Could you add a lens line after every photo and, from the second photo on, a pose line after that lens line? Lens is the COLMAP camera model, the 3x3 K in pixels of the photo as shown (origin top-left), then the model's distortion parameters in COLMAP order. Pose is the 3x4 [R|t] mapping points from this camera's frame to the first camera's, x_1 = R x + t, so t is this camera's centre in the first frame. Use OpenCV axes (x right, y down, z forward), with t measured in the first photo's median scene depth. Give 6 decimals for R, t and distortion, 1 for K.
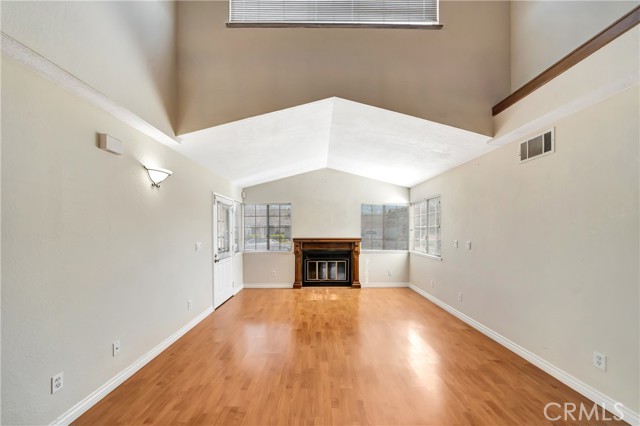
lens RADIAL K [[231.1, 0, 316.7], [0, 231.1, 224.8], [0, 0, 1]] dist [-0.003306, 0.000966]
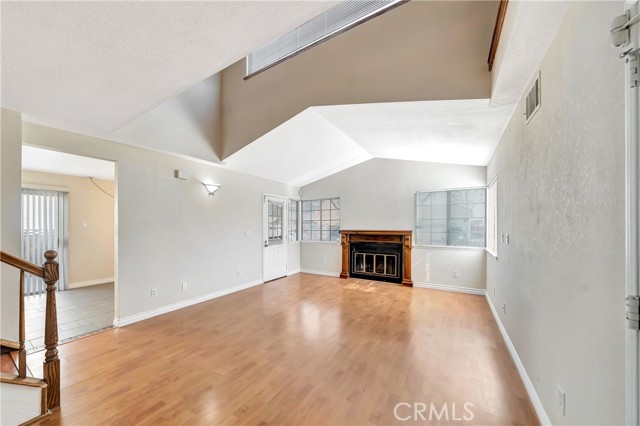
lens RADIAL K [[231.1, 0, 287.0], [0, 231.1, 216.0], [0, 0, 1]] dist [-0.003306, 0.000966]
pose [[0.818084, -0.025074, -0.574552, 0.312505], [0.015330, 0.999645, -0.021798, 0.013061], [0.574894, 0.009025, 0.818178, -0.008679]]
